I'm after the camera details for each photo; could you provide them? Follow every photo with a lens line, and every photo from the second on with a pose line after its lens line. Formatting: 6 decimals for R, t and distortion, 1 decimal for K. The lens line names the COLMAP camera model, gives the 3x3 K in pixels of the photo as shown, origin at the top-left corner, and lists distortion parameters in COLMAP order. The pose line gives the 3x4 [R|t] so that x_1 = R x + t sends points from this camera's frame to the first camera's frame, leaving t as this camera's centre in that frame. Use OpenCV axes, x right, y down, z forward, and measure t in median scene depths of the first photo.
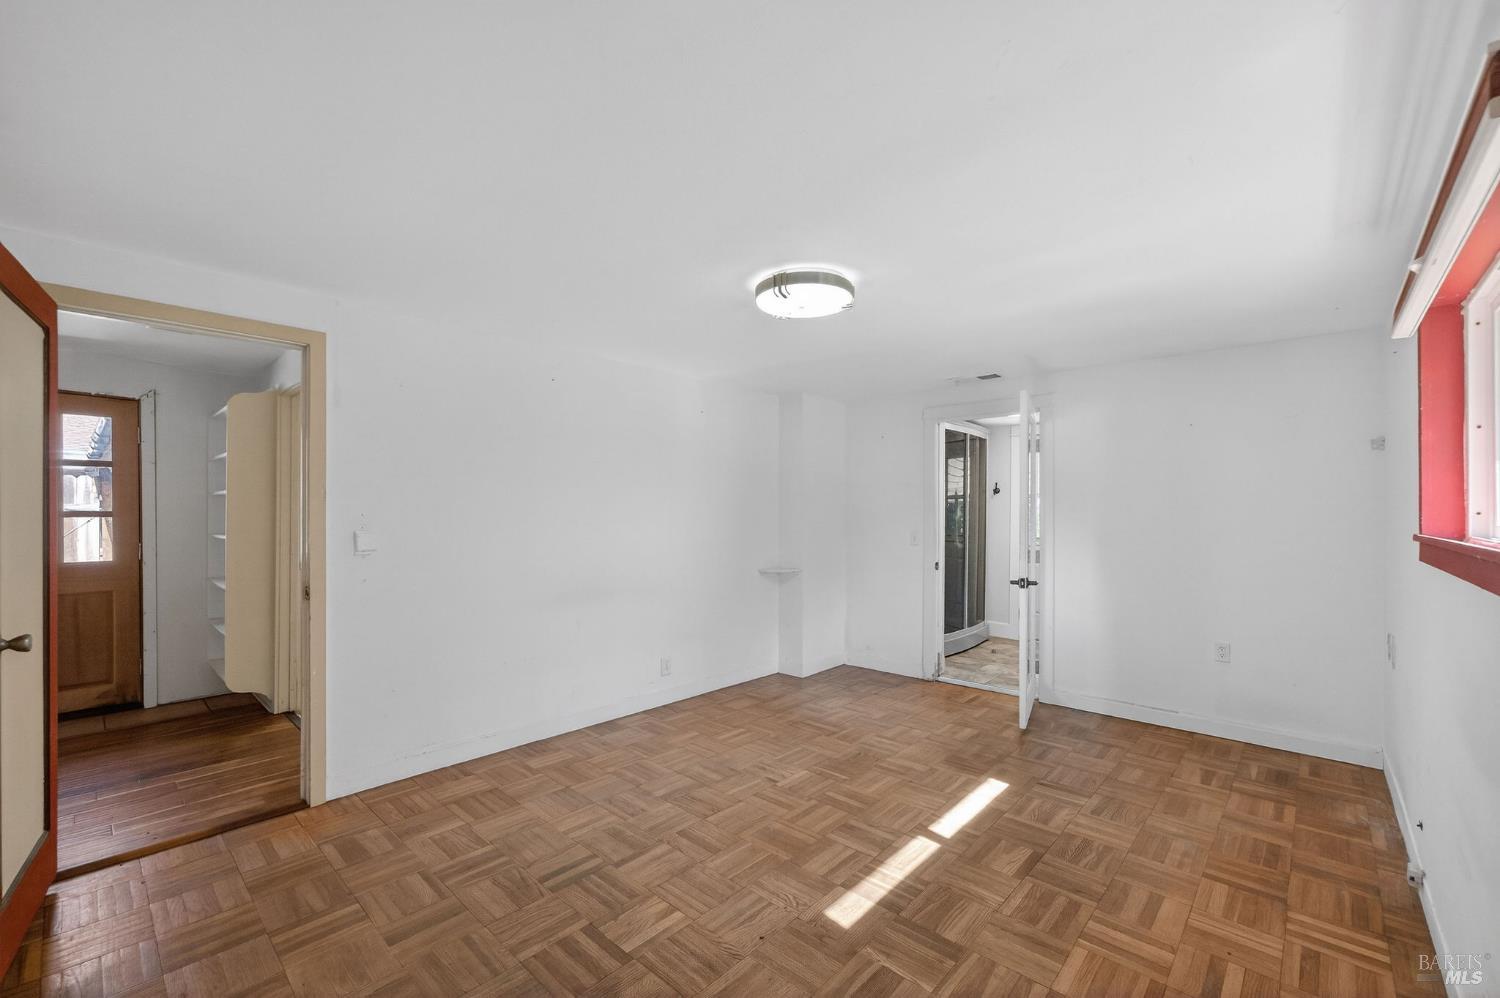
lens RADIAL K [[607.6, 0, 749.1], [0, 607.6, 510.4], [0, 0, 1]] dist [-0.009549, 0.001329]
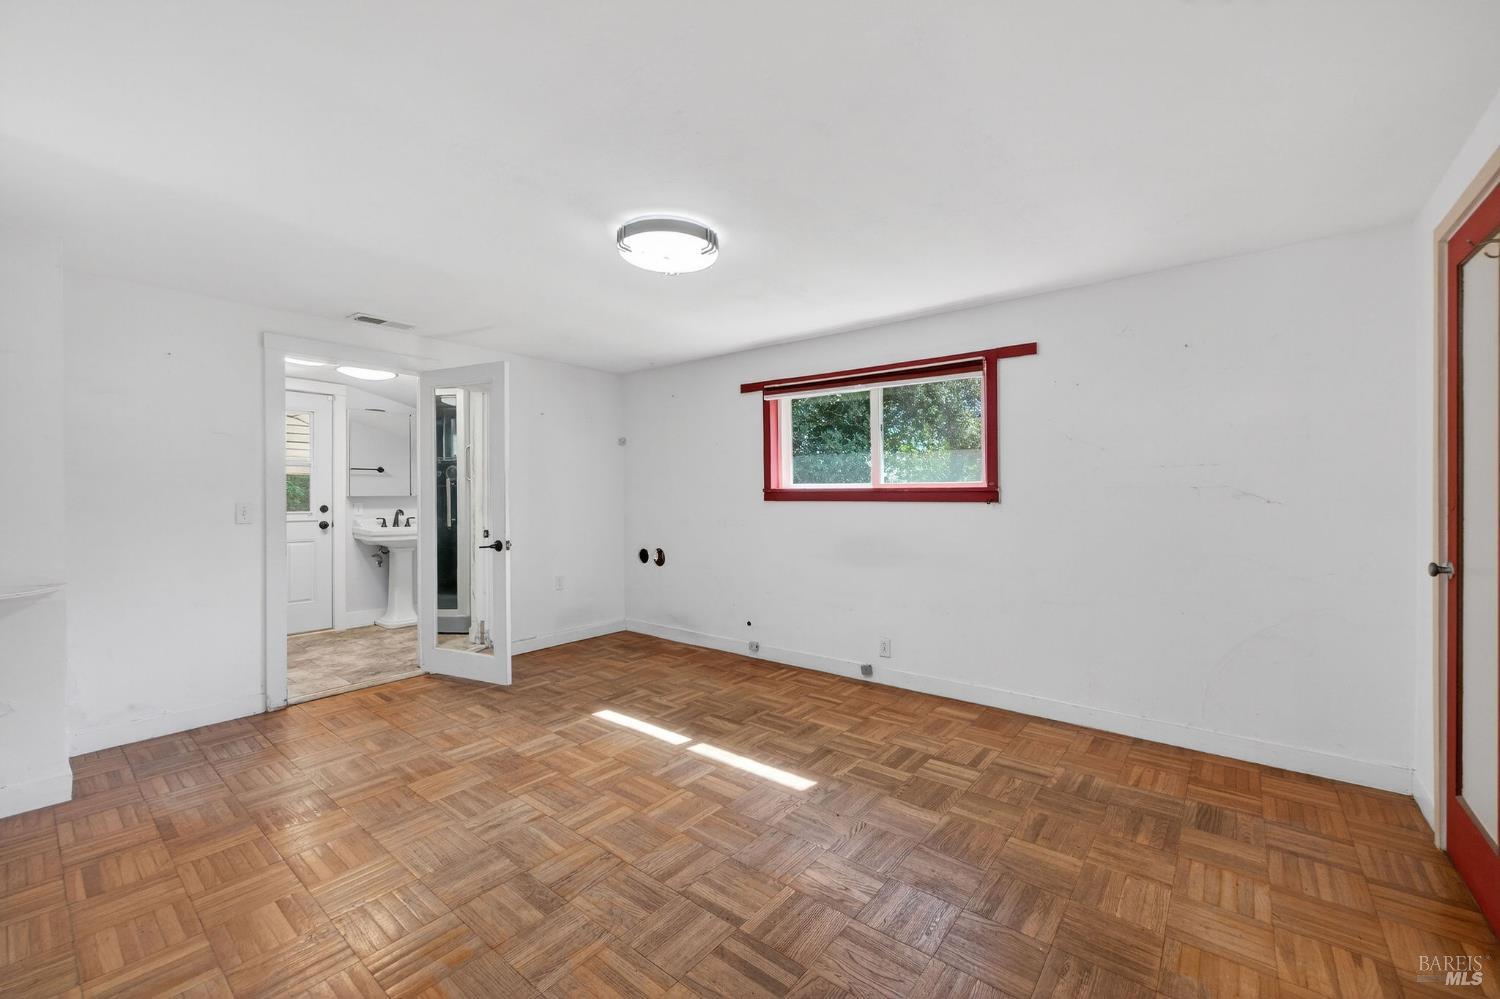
lens RADIAL K [[607.6, 0, 749.3], [0, 607.6, 494.3], [0, 0, 1]] dist [-0.009549, 0.001329]
pose [[-0.063560, -0.003693, 0.997971, -0.798520], [-0.001974, 0.999992, 0.003575, 0.035521], [-0.997976, -0.001742, -0.063567, 0.844675]]
